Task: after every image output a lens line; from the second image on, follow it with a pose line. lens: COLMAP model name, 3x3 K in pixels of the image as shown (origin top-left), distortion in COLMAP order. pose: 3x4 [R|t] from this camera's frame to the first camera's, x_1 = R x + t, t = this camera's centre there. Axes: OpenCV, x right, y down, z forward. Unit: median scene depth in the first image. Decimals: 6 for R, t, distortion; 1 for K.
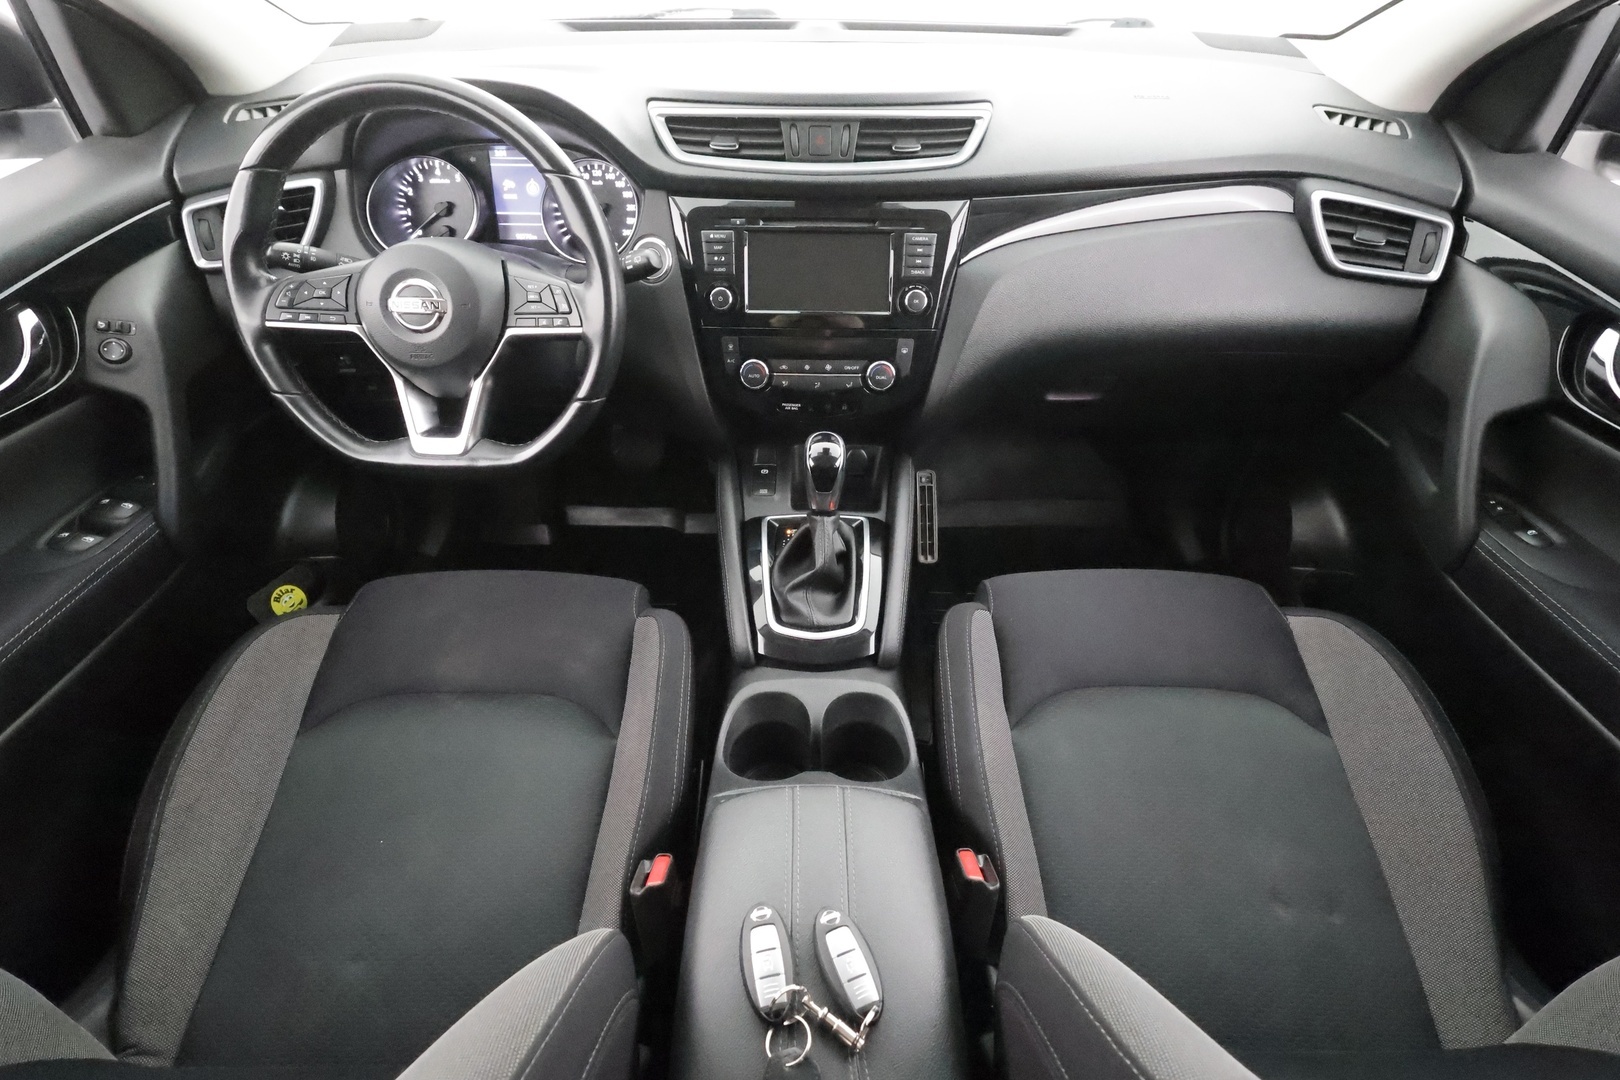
lens RADIAL K [[766.2, 0, 810.0], [0, 766.2, 540.0], [0, 0, 1]] dist [0.003679, 0.000027]
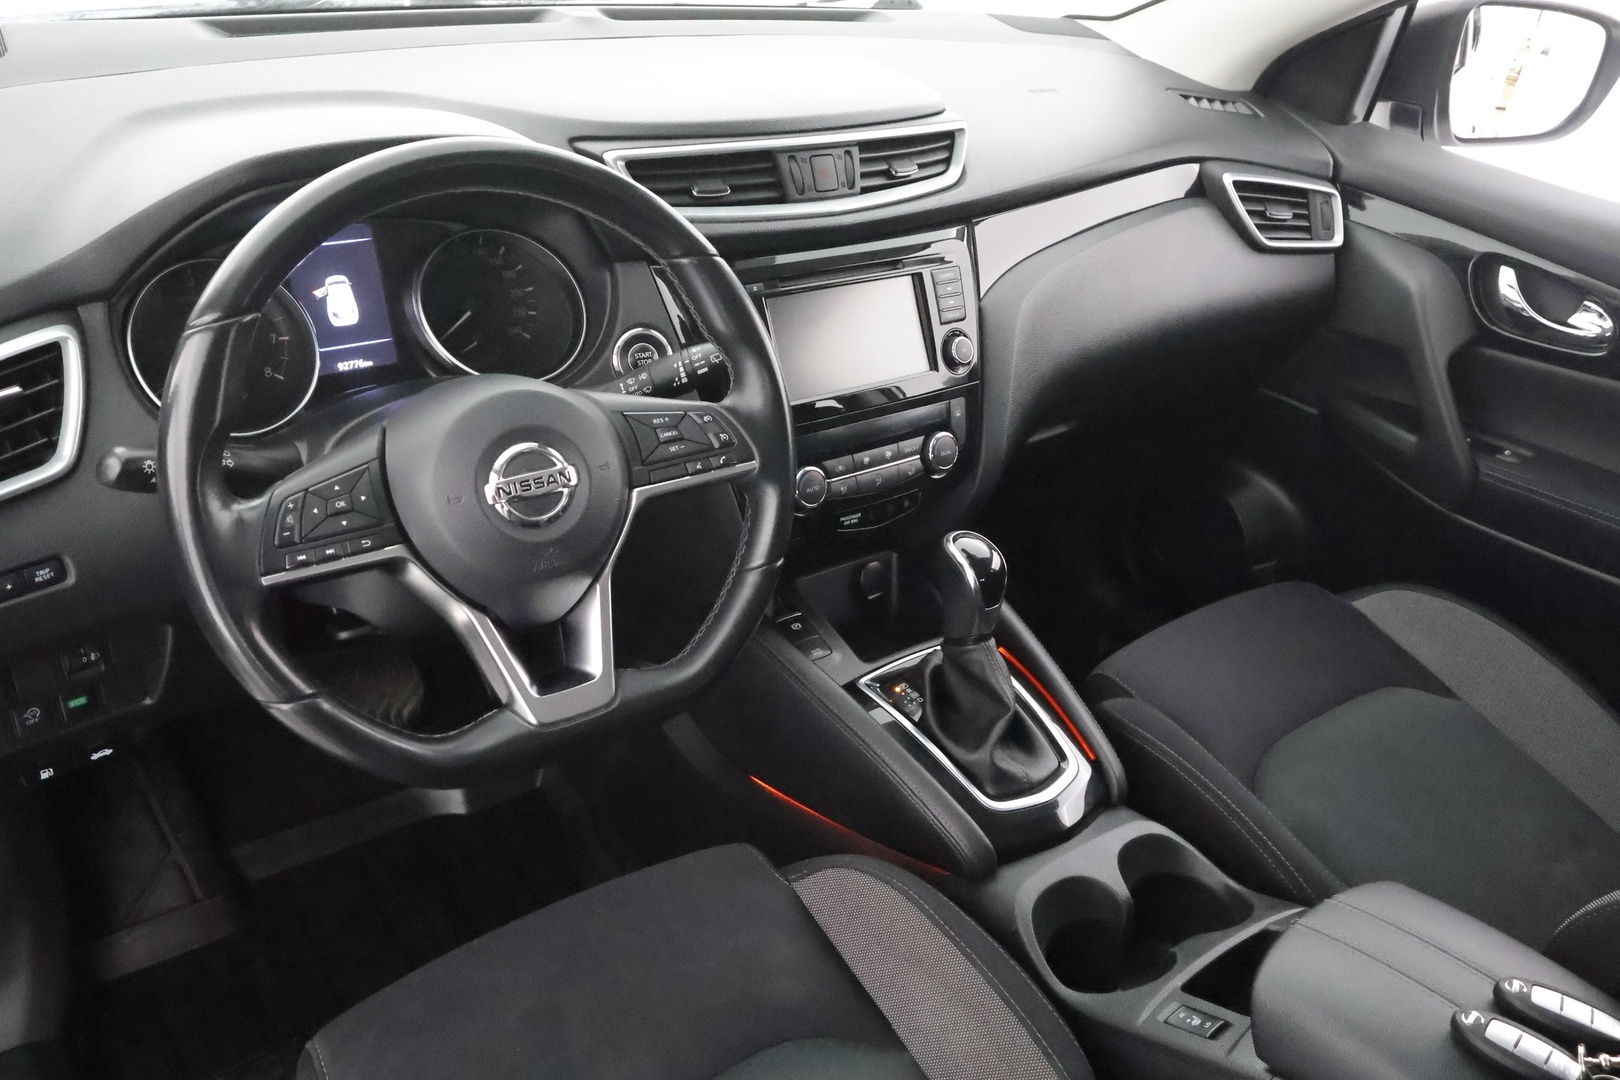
lens RADIAL K [[1266.5, 0, 810.0], [0, 1266.5, 540.0], [0, 0, 1]] dist [0.005034, 0.005112]
pose [[0.799295, -0.250059, 0.546440, -0.752045], [0.329288, 0.942895, -0.050177, -0.114765], [-0.502689, 0.220042, 0.835994, 0.034214]]
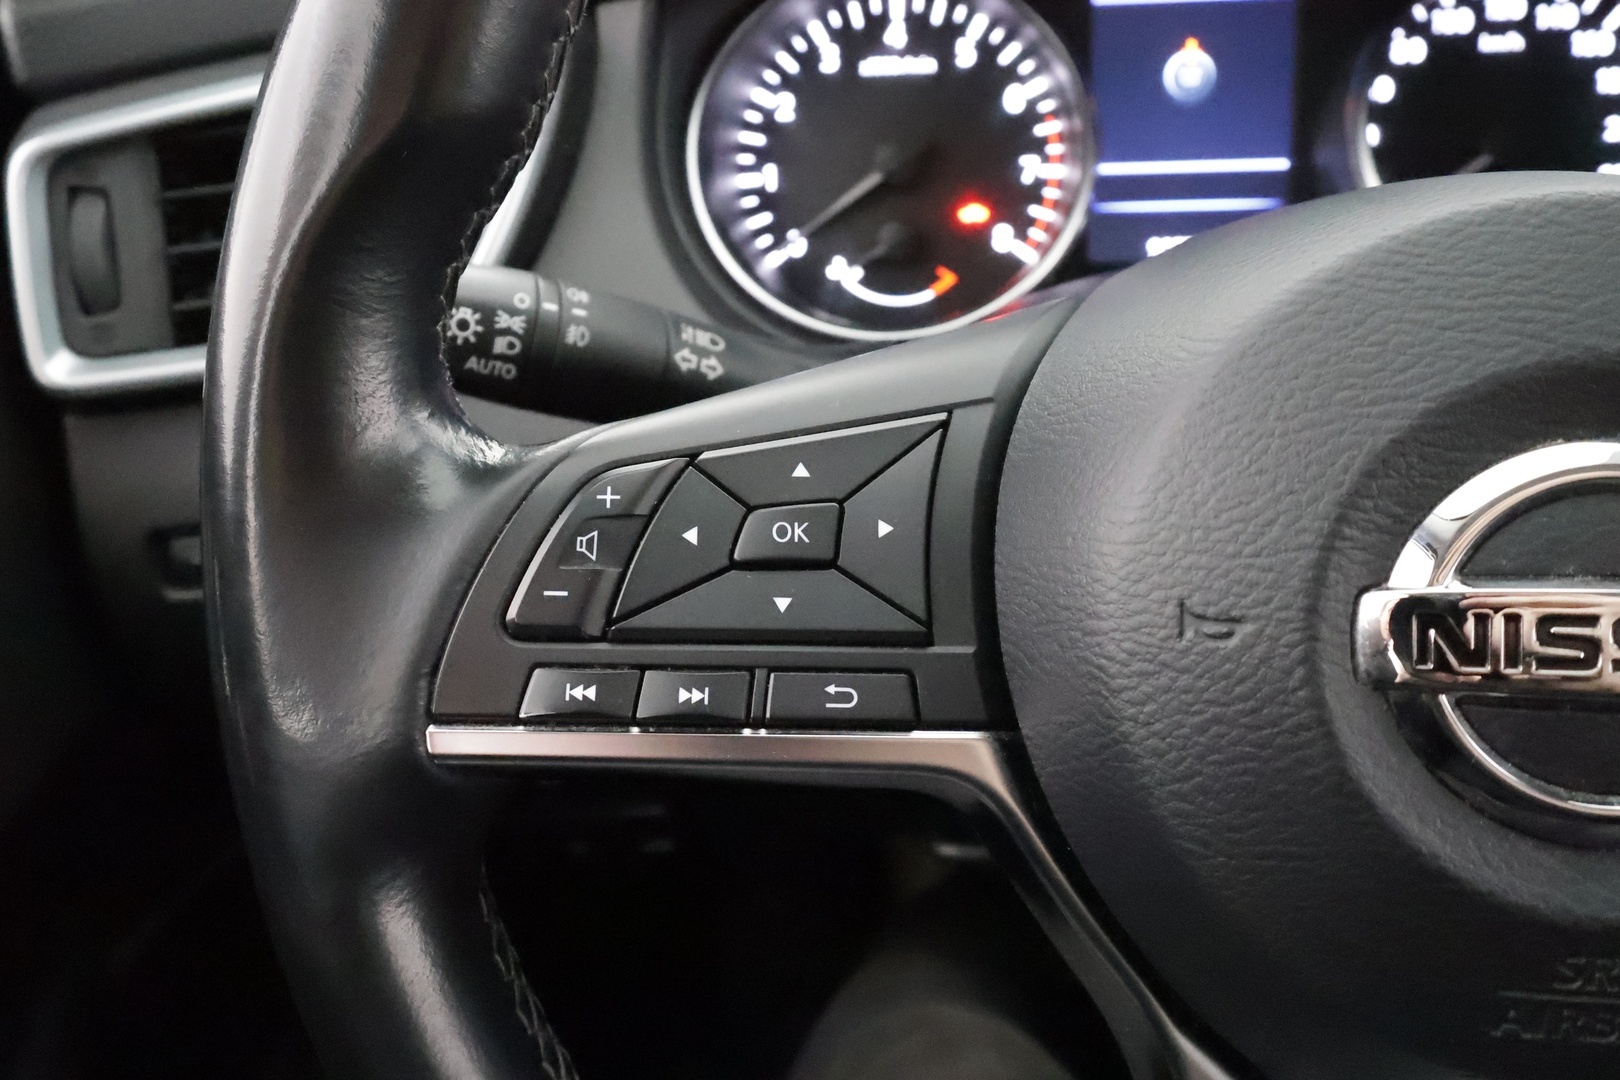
lens RADIAL K [[1266.5, 0, 810.0], [0, 1266.5, 540.0], [0, 0, 1]] dist [0.005034, 0.005112]
pose [[0.995405, -0.009606, -0.095274, -0.519608], [-0.009510, 0.980120, -0.198179, -0.231331], [0.095284, 0.198174, 0.975524, 0.645114]]
